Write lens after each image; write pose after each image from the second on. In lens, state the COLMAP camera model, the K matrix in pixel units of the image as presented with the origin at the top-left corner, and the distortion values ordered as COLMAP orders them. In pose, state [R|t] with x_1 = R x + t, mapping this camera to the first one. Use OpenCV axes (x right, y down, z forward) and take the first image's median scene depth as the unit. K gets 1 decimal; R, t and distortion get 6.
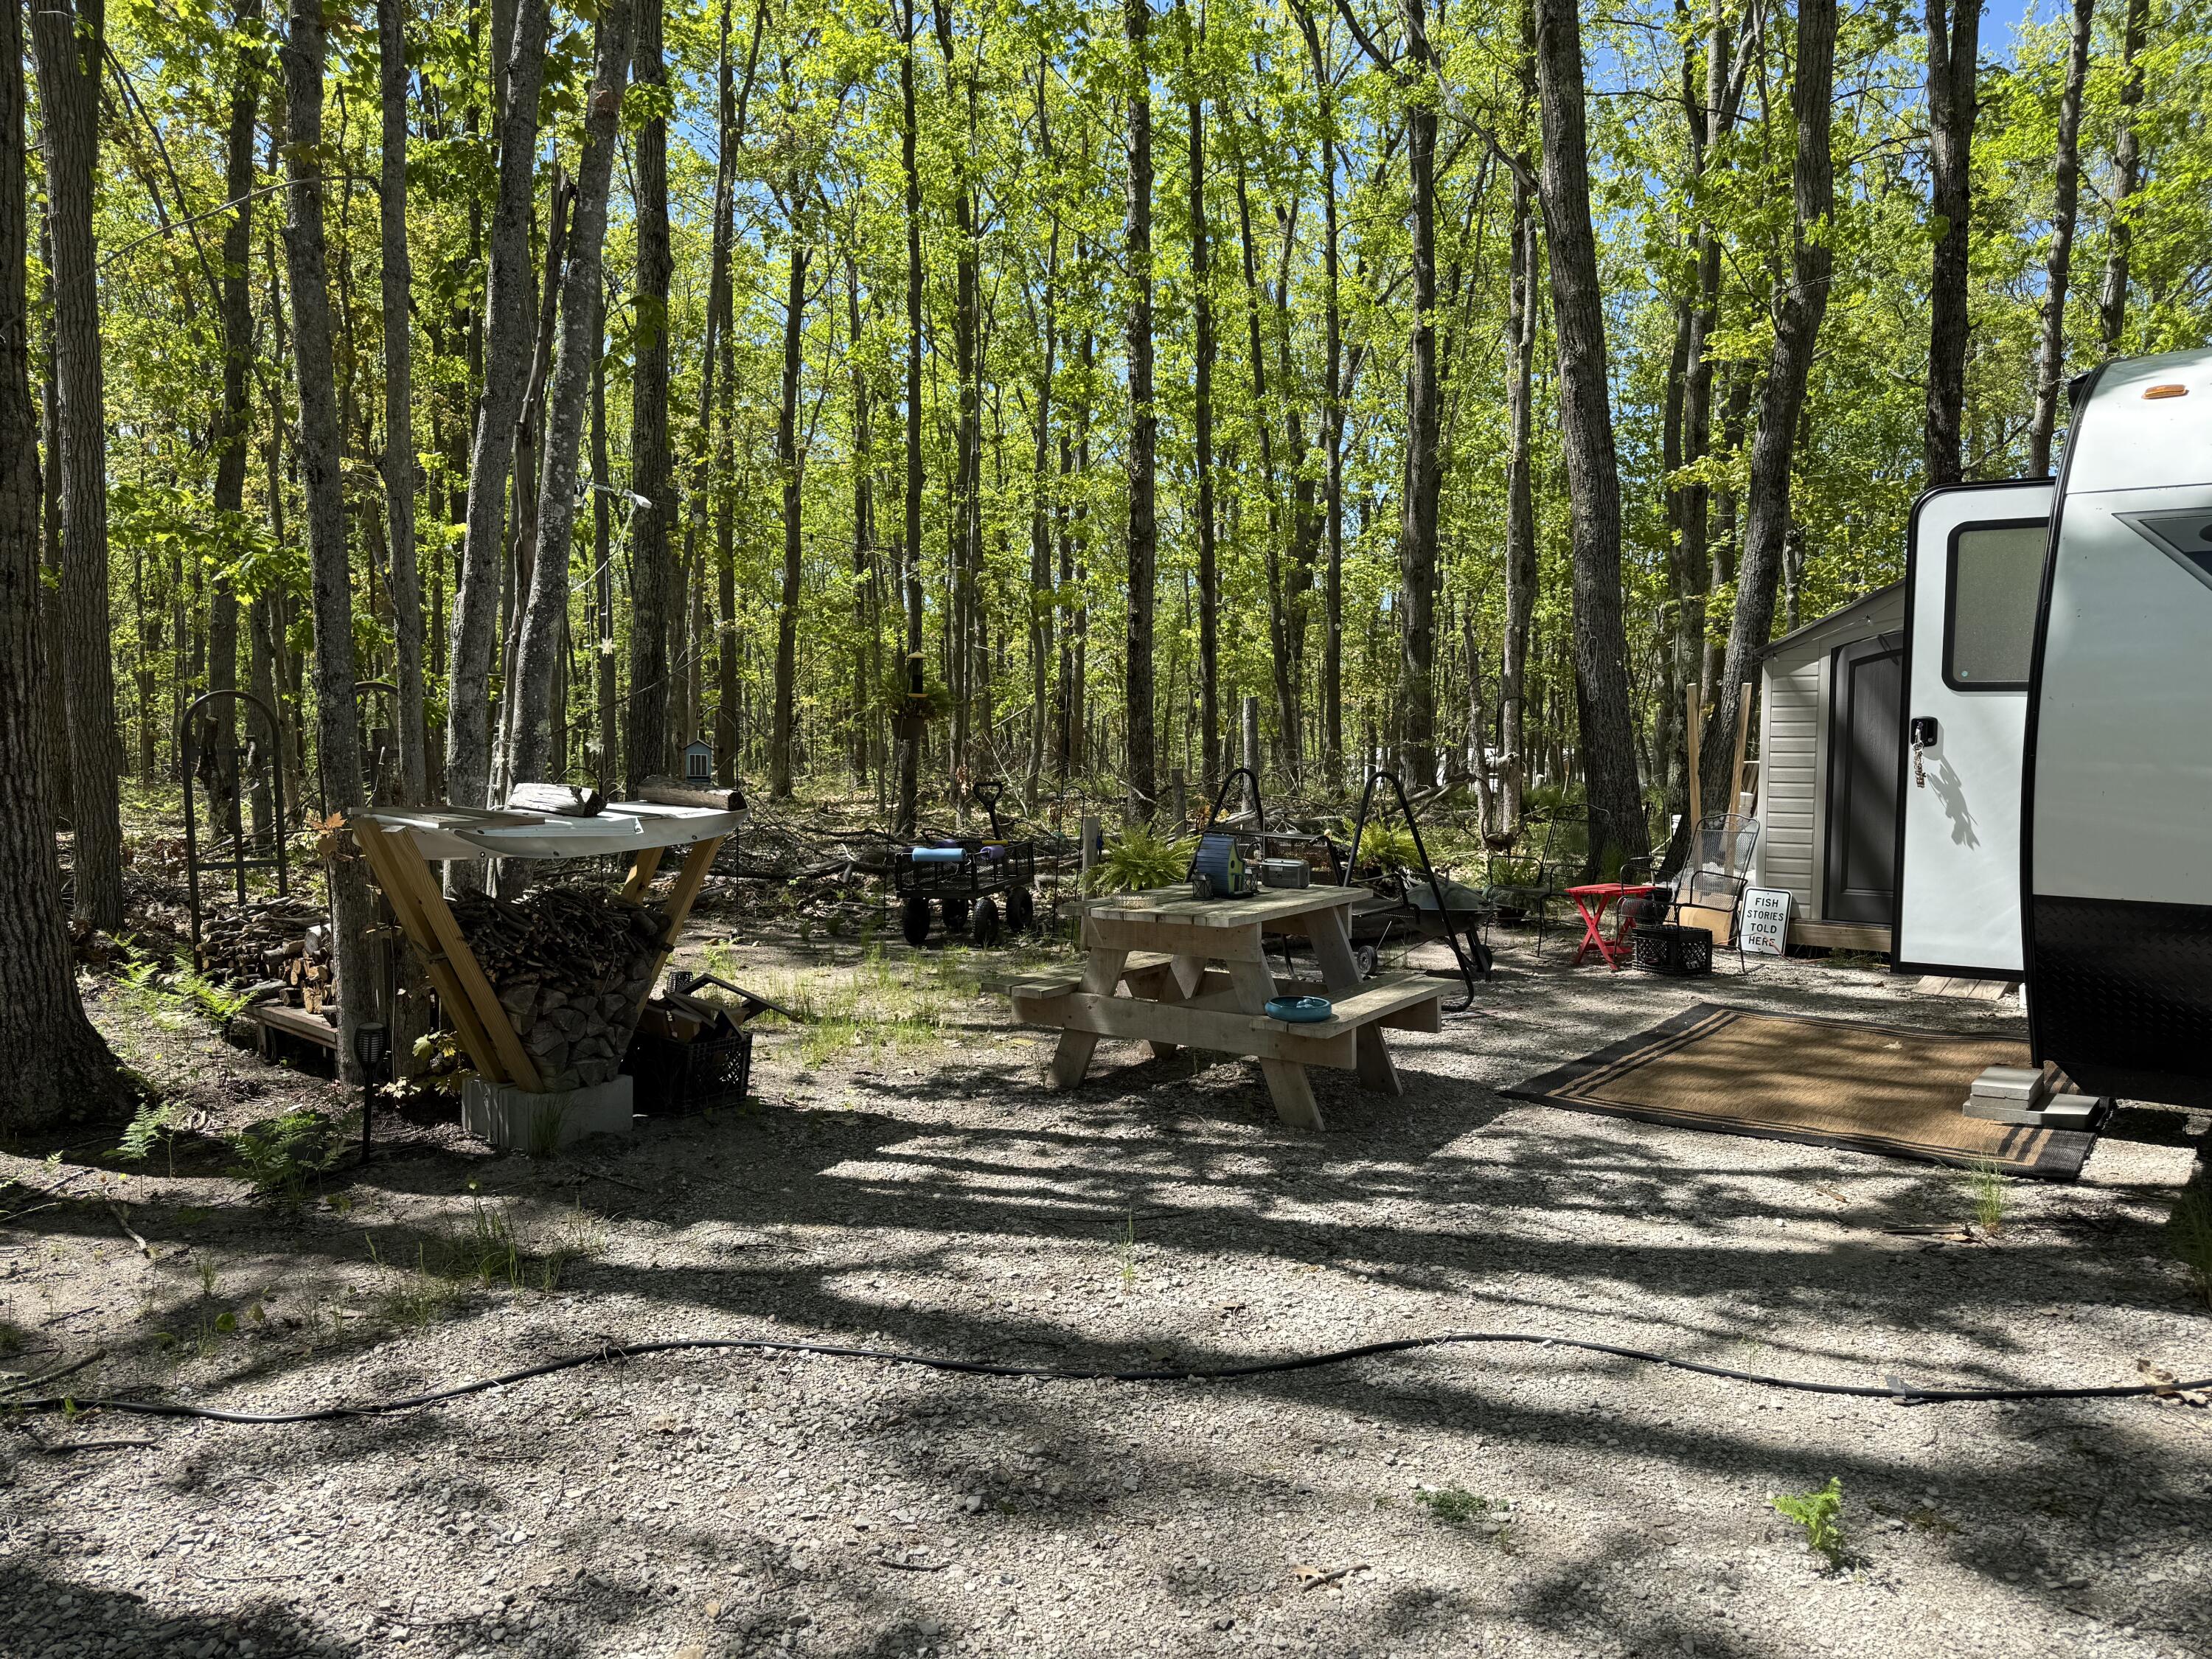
lens RADIAL K [[1551.6, 0, 1106.0], [0, 1551.6, 834.4], [0, 0, 1]] dist [0.023800, 0.000170]
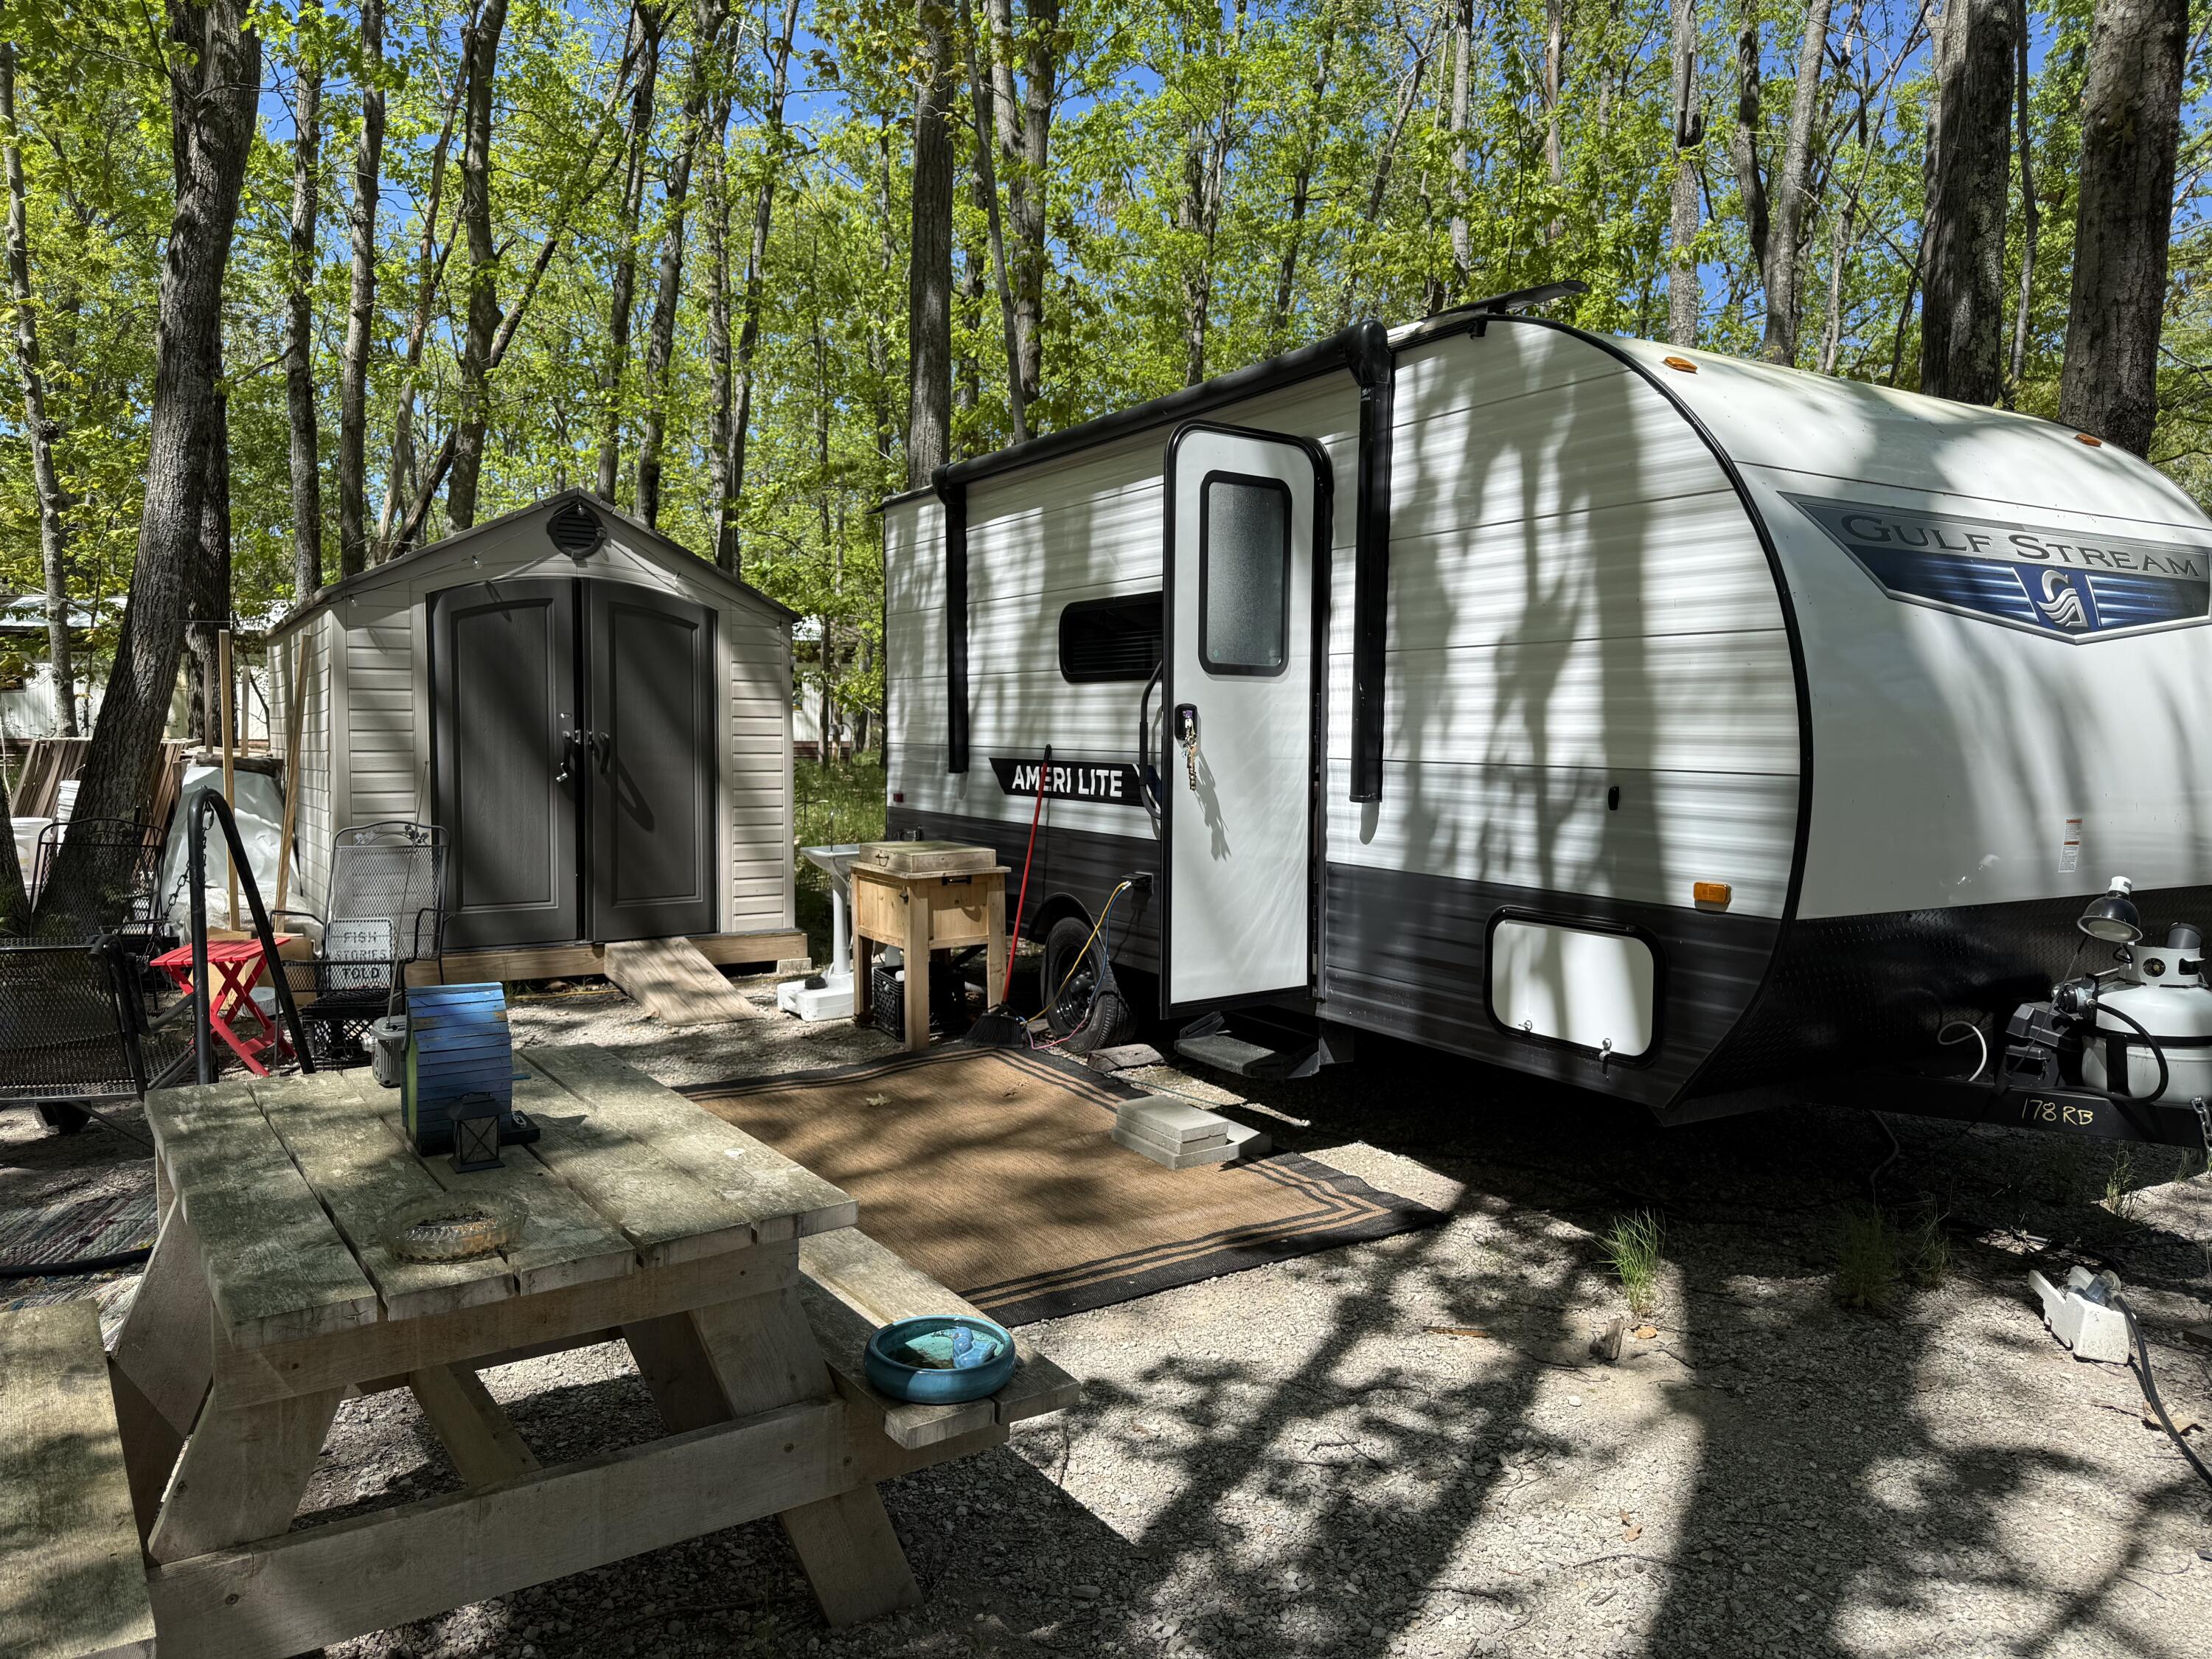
lens RADIAL K [[1551.6, 0, 1105.2], [0, 1551.6, 828.2], [0, 0, 1]] dist [0.023800, 0.000170]
pose [[0.329926, -0.066205, 0.941682, -0.274125], [0.043803, 0.997537, 0.054785, -0.061285], [-0.942990, 0.023174, 0.332014, 0.830030]]
